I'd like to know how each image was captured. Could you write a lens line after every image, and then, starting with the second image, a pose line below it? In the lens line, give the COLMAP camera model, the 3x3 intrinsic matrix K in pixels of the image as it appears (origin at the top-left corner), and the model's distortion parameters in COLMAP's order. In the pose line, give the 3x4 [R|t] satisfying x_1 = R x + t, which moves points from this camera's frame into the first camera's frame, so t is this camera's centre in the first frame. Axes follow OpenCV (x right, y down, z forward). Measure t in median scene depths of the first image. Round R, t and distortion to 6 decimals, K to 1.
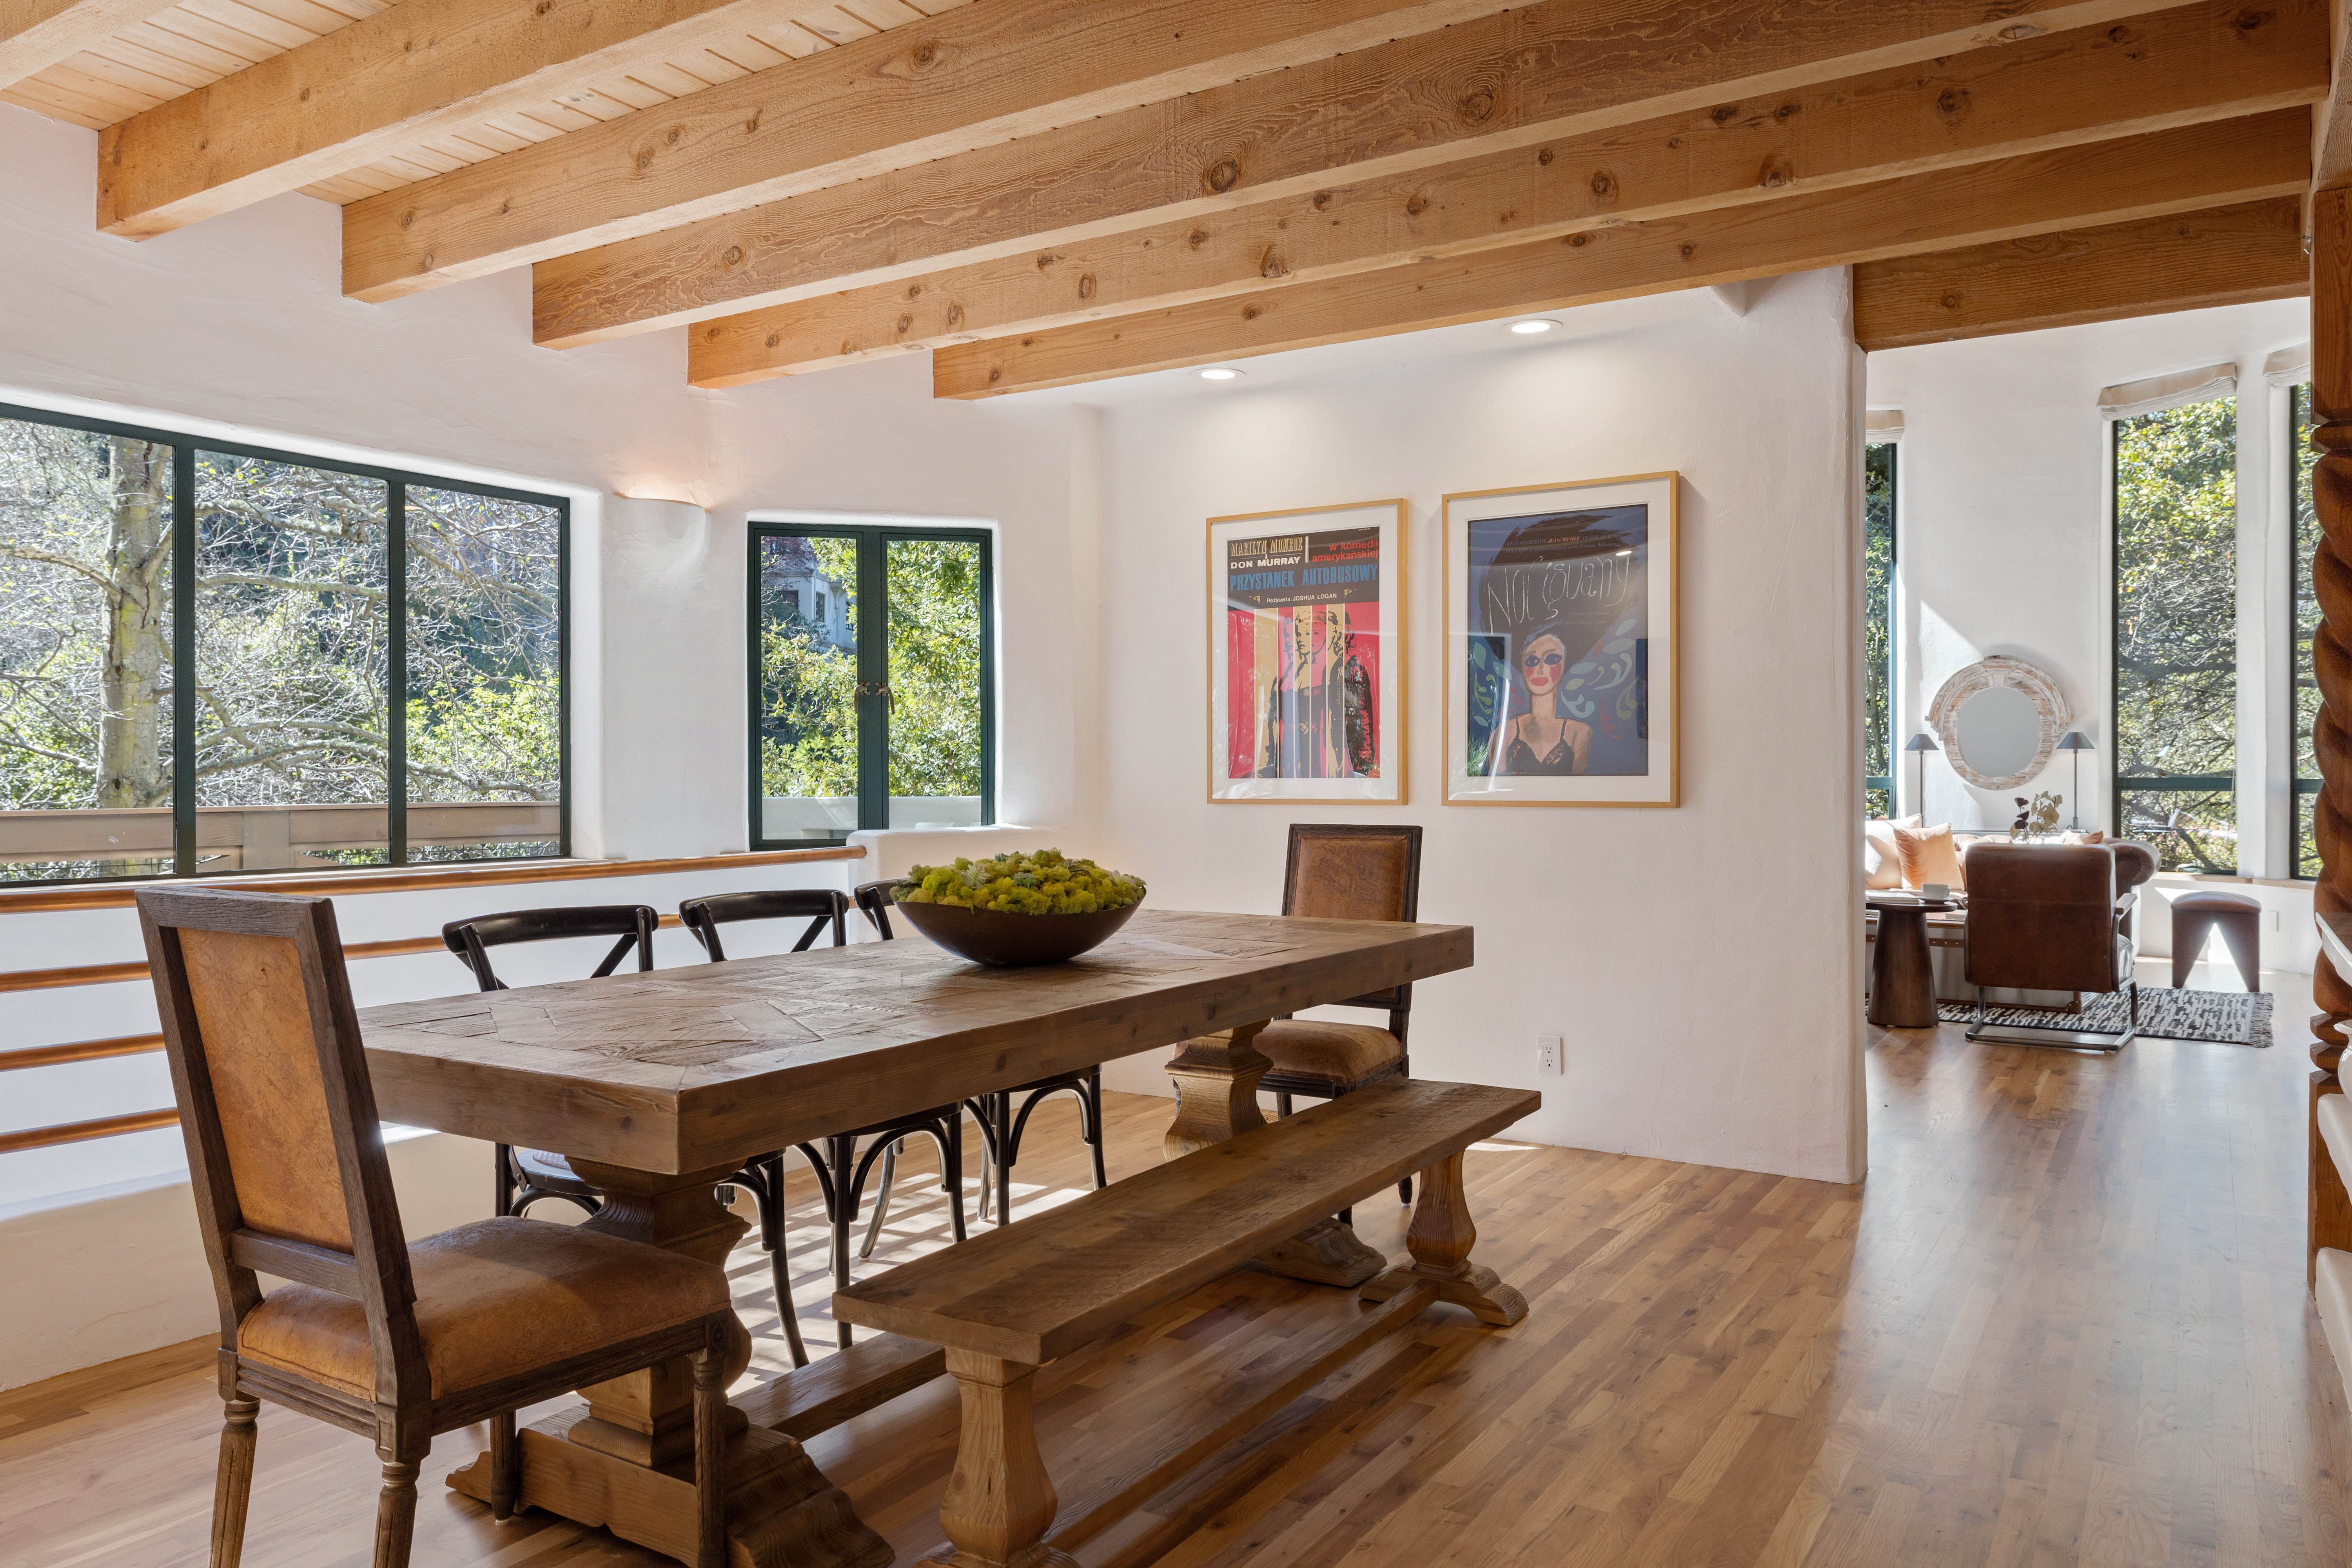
lens RADIAL K [[1608.0, 0, 1168.5], [0, 1608.0, 775.7], [0, 0, 1]] dist [0.002454, 0.004356]
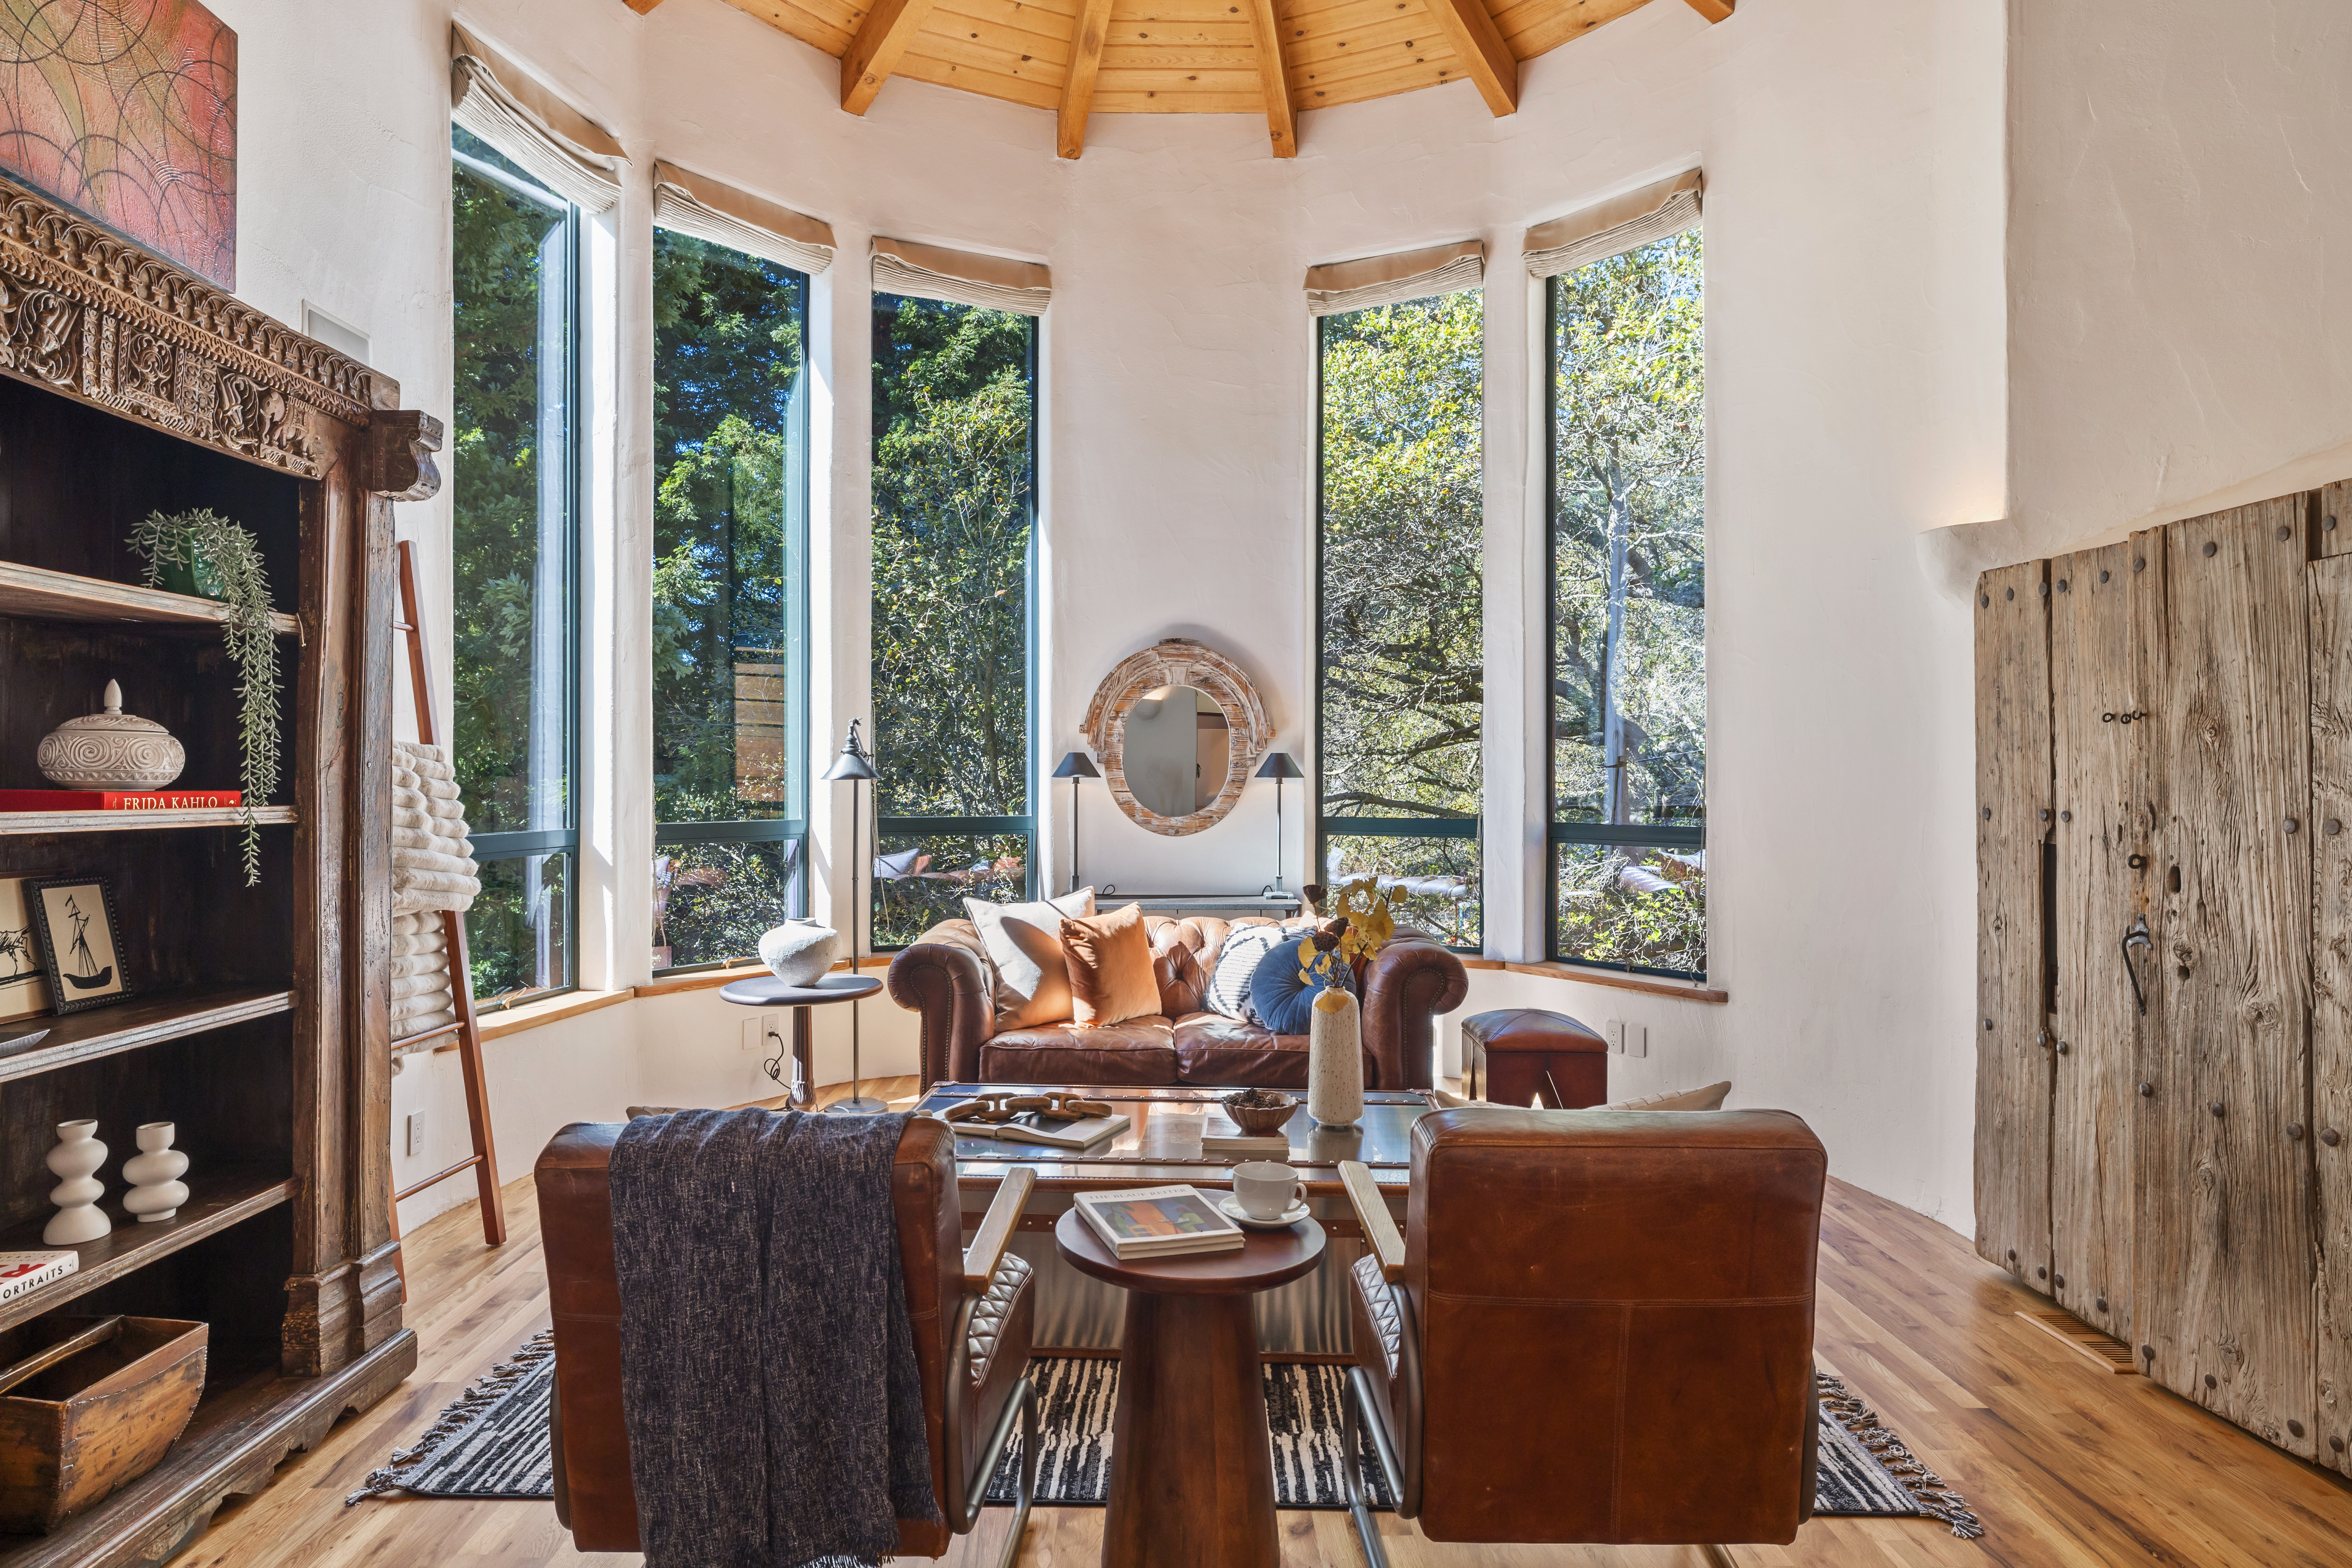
lens RADIAL K [[1417.8, 0, 1177.0], [0, 1417.8, 774.7], [0, 0, 1]] dist [-0.005249, 0.000793]
pose [[0.837052, 0.000250, 0.547123, 0.190062], [-0.001743, 0.999996, 0.002209, -0.018818], [-0.547120, -0.002802, 0.837049, 0.506551]]
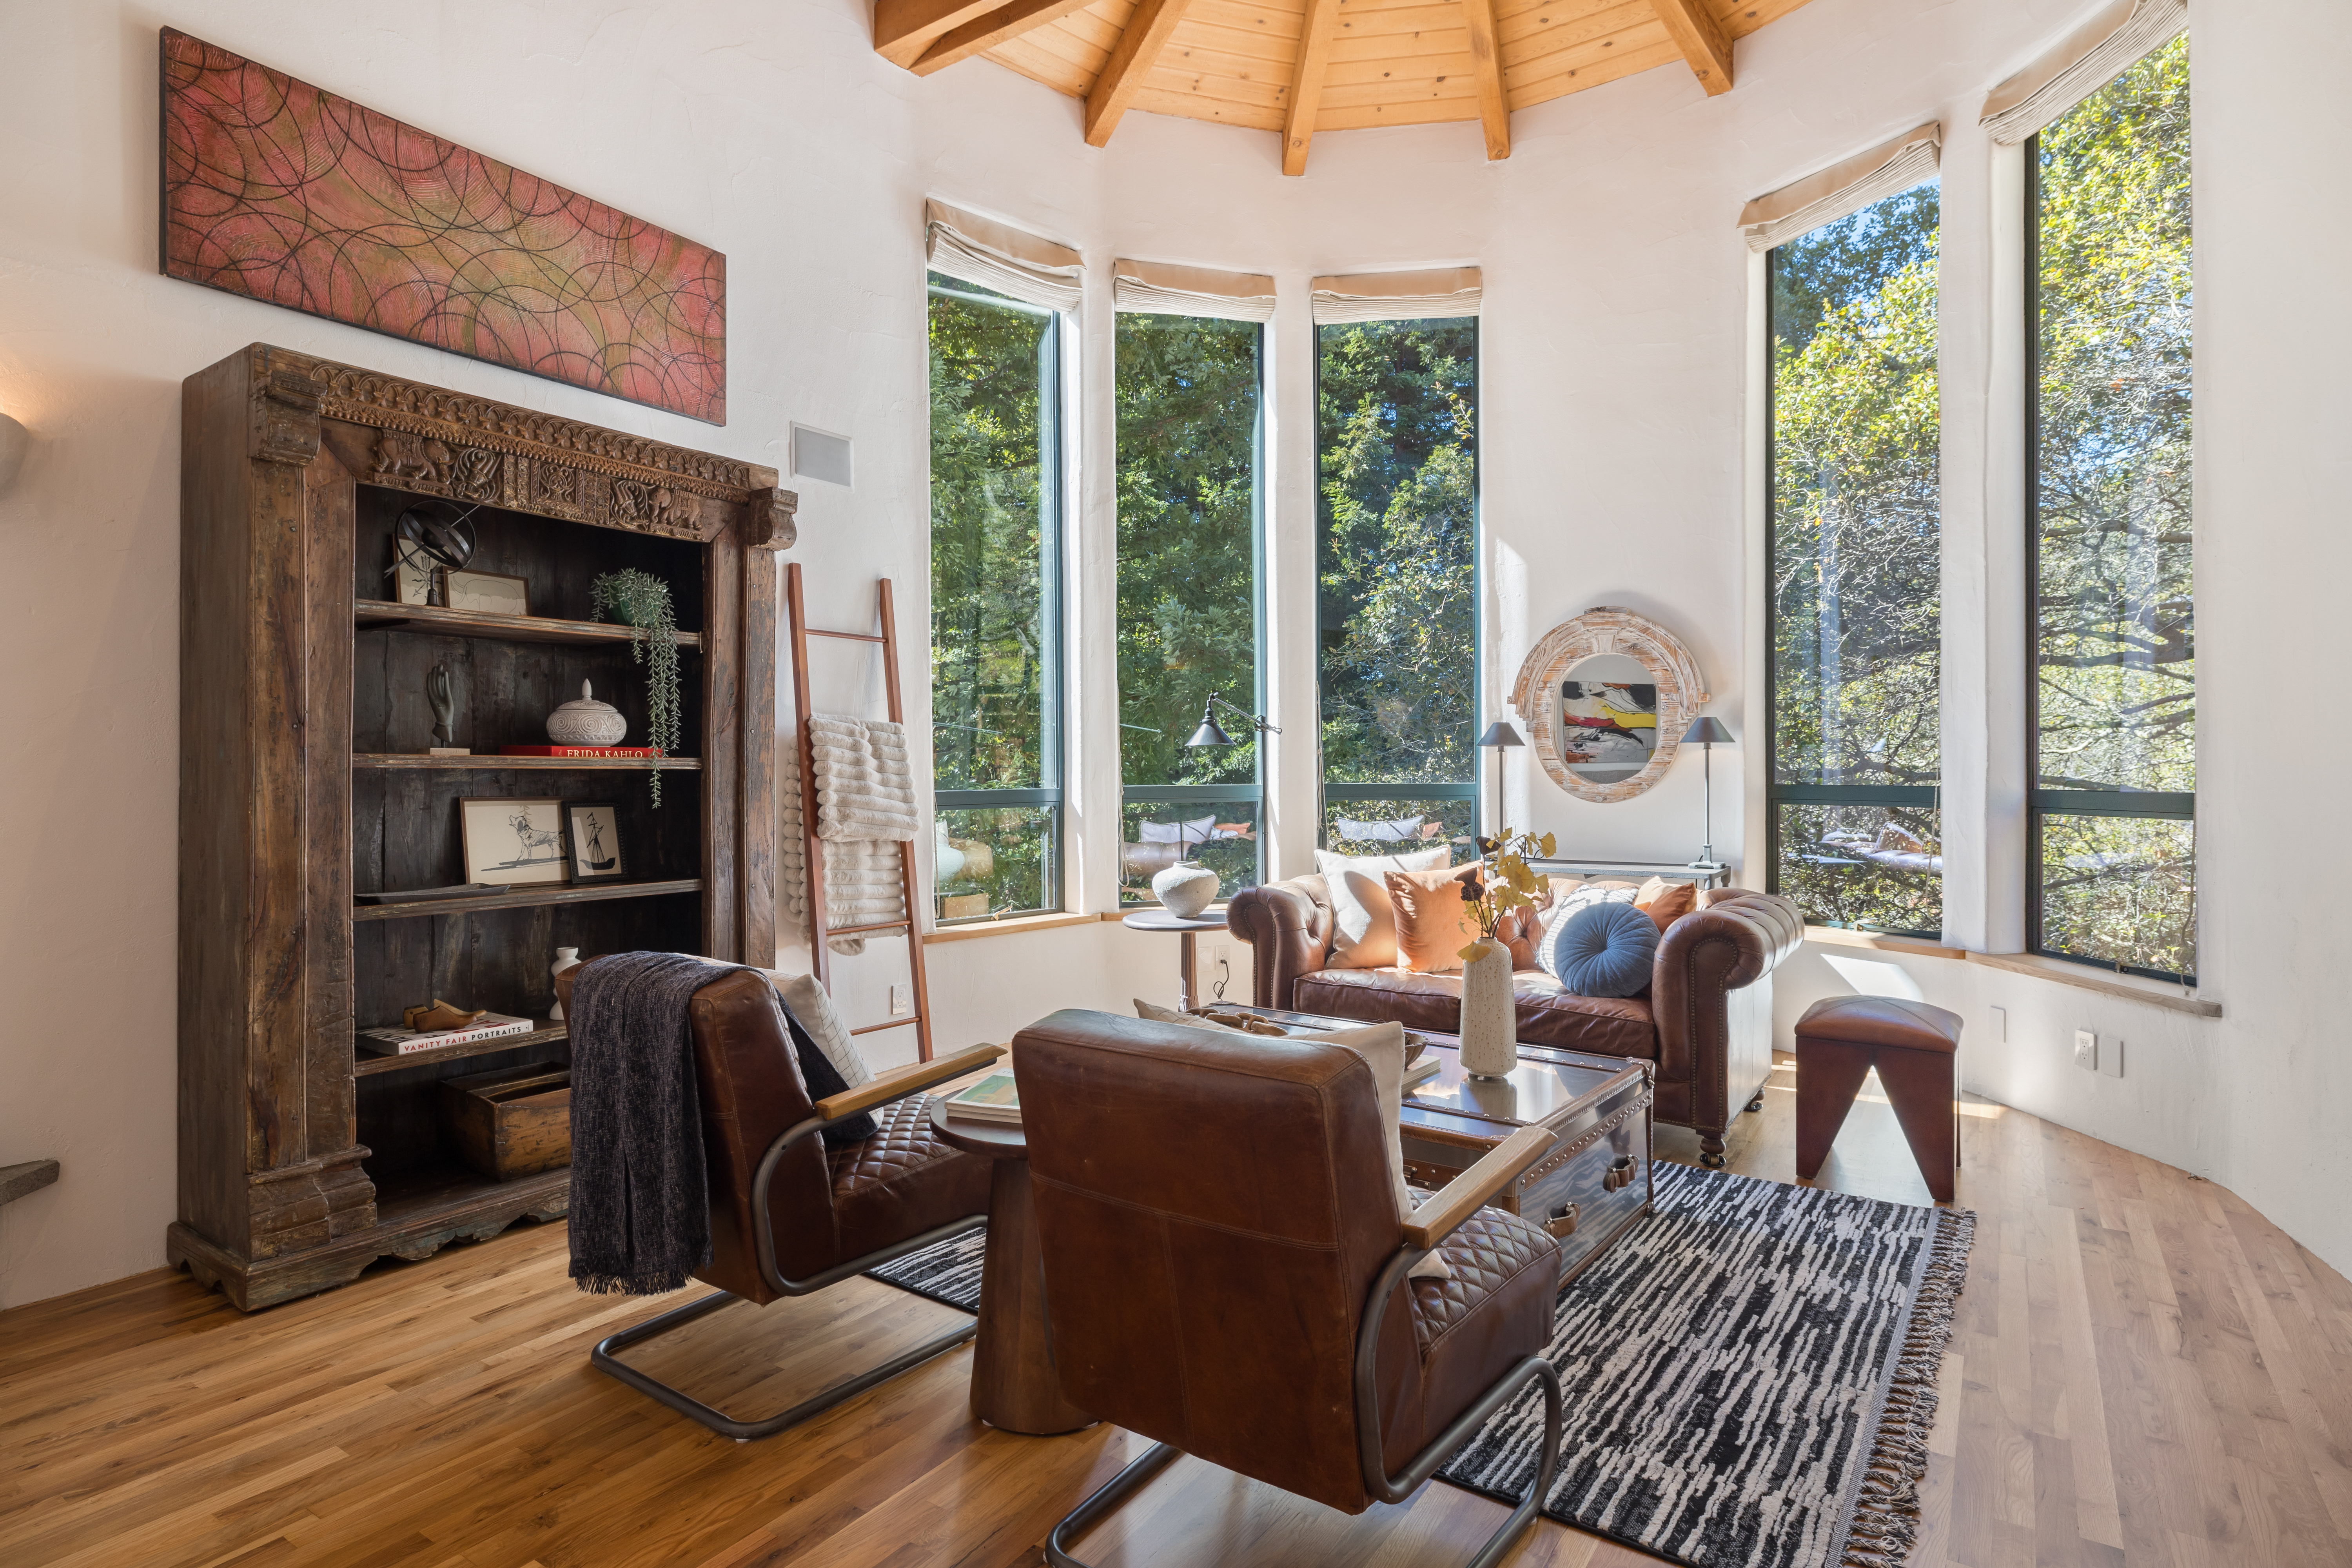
lens RADIAL K [[1257.5, 0, 1128.9], [0, 1257.5, 775.1], [0, 0, 1]] dist [-0.002613, 0.000342]
pose [[0.999102, -0.006136, -0.041911, 0.341259], [0.006505, 0.999941, 0.008670, -0.009129], [0.041856, -0.008935, 0.999084, 0.463358]]
